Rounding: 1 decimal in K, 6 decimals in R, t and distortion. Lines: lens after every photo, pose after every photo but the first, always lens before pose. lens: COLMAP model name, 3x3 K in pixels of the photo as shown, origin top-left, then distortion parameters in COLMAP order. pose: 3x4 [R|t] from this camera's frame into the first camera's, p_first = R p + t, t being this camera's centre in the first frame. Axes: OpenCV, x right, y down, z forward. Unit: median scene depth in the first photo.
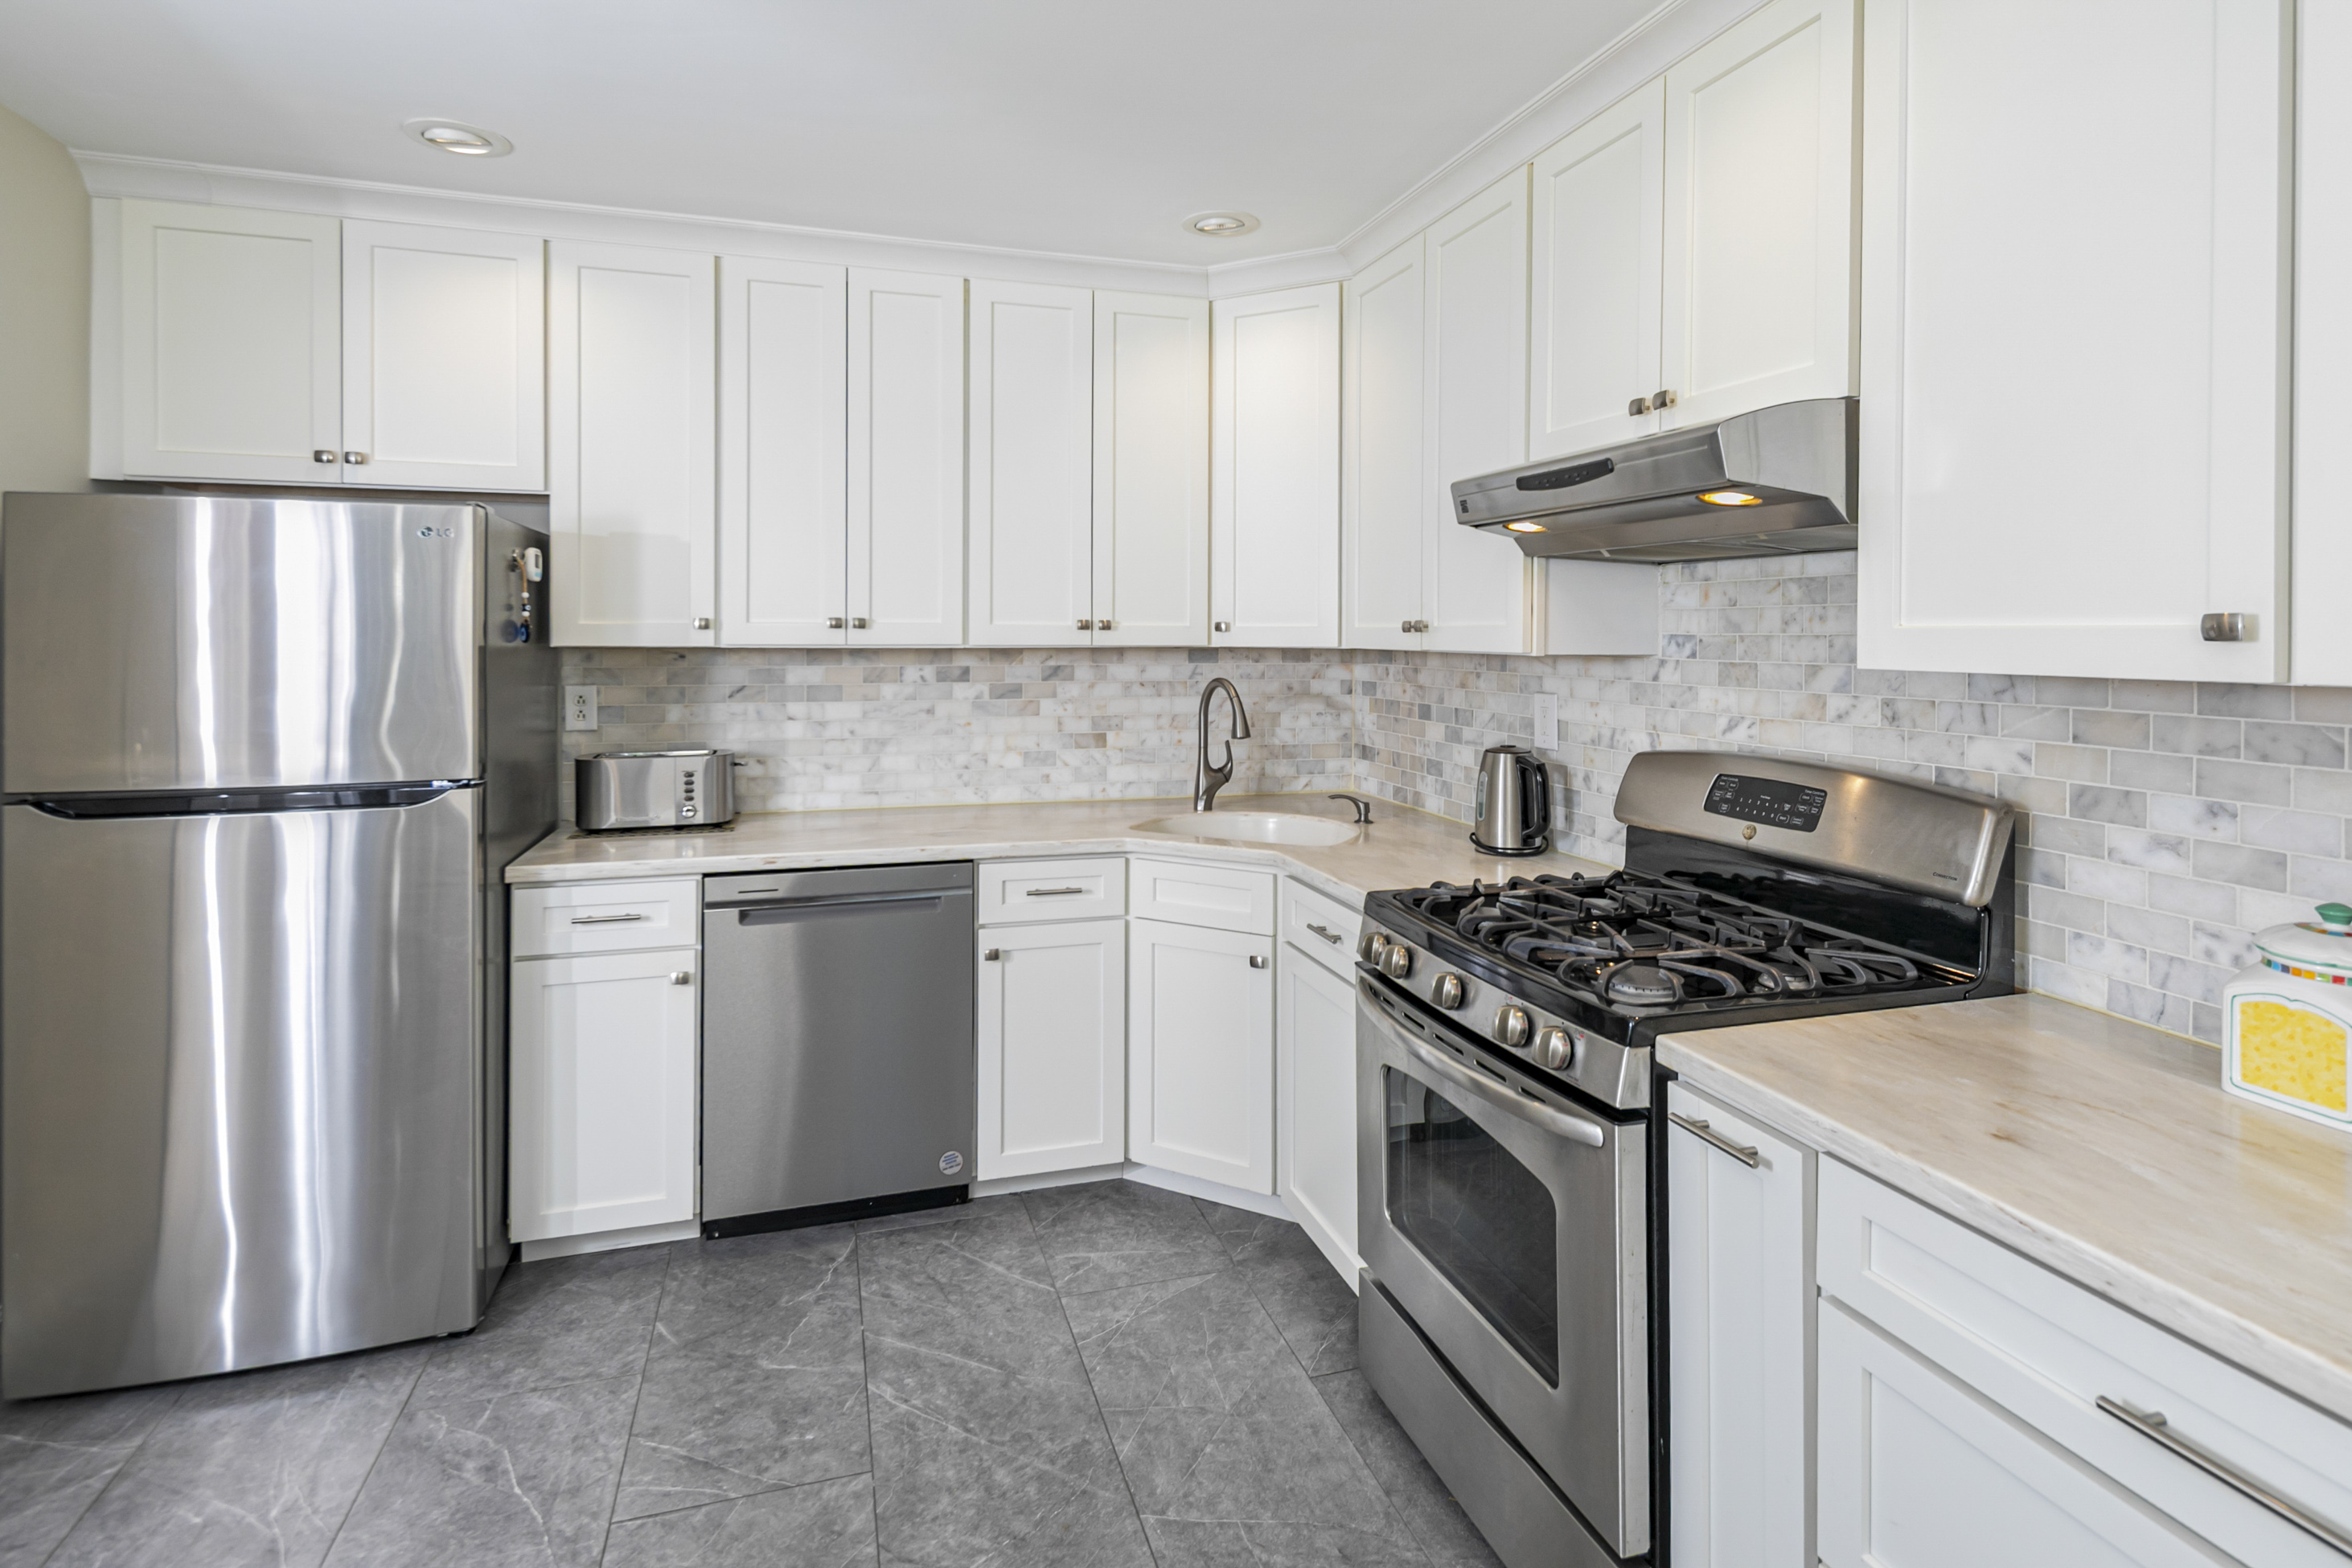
lens RADIAL K [[1164.2, 0, 1187.3], [0, 1164.2, 650.6], [0, 0, 1]] dist [0.015119, -0.006176]
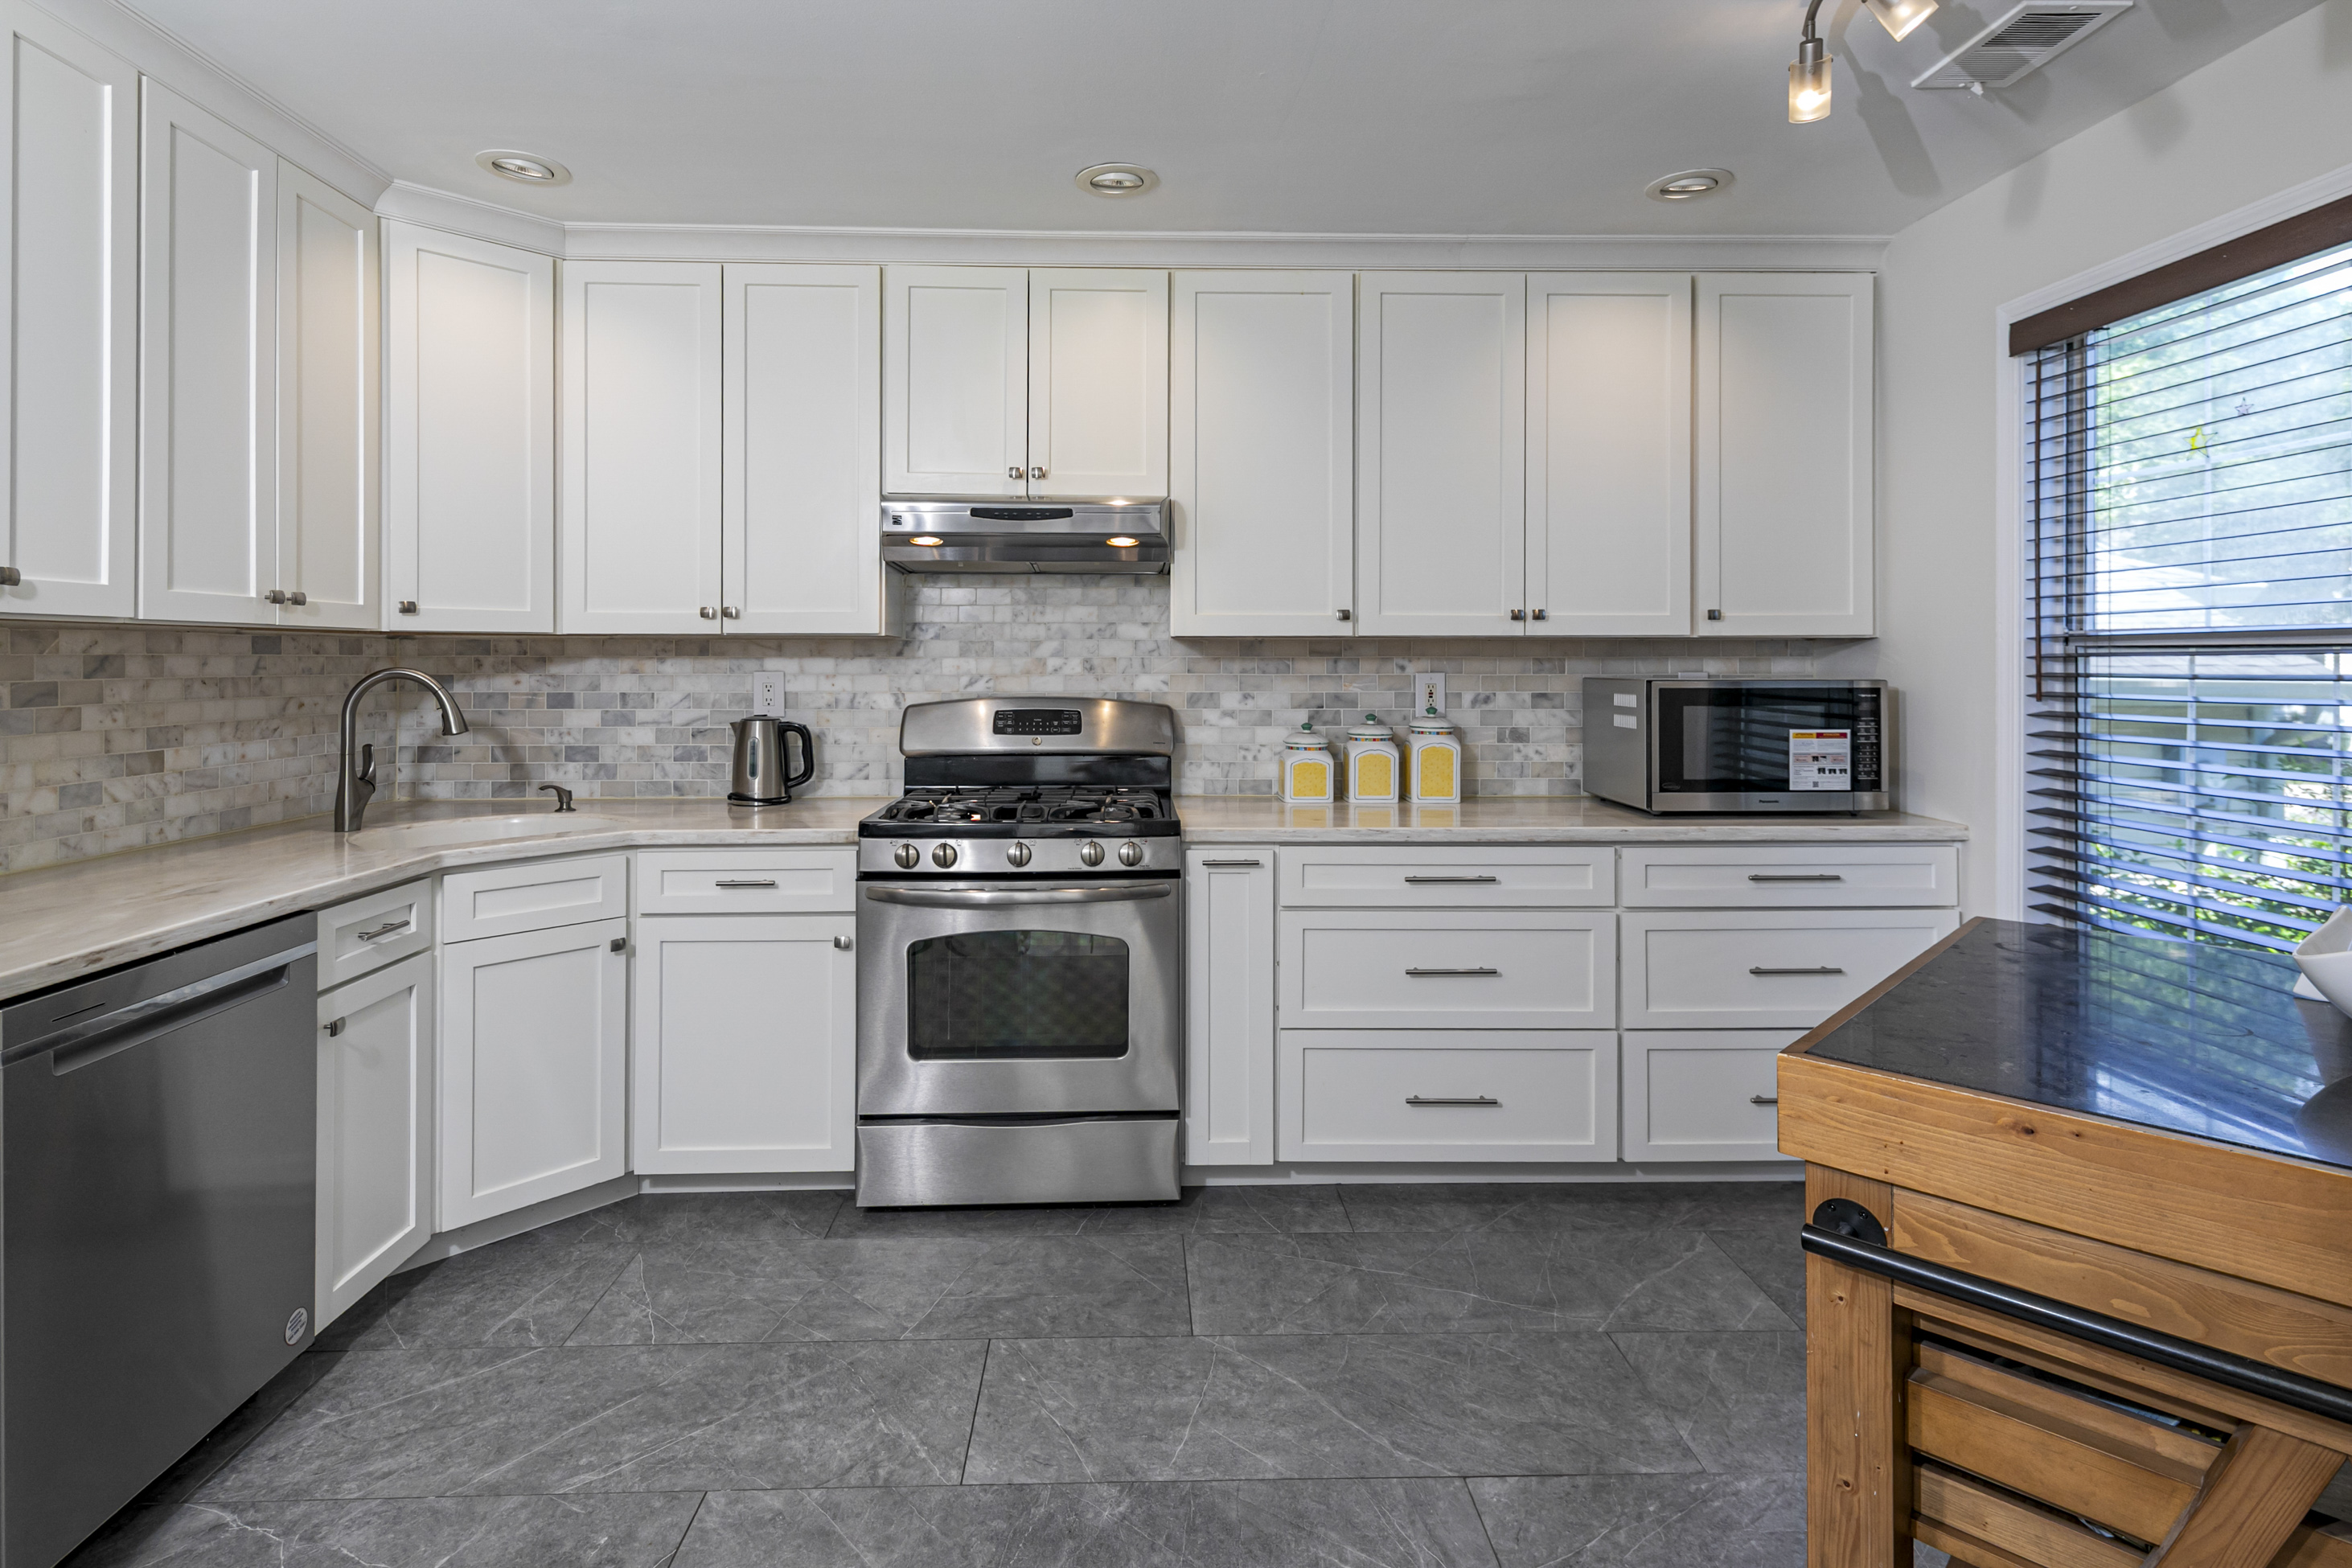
lens RADIAL K [[1164.2, 0, 1128.6], [0, 1164.2, 686.8], [0, 0, 1]] dist [0.015119, -0.006176]
pose [[0.284709, -0.025414, 0.958277, -0.802726], [0.015727, 0.999638, 0.021838, 0.034145], [-0.958485, 0.008853, 0.285006, 0.310333]]
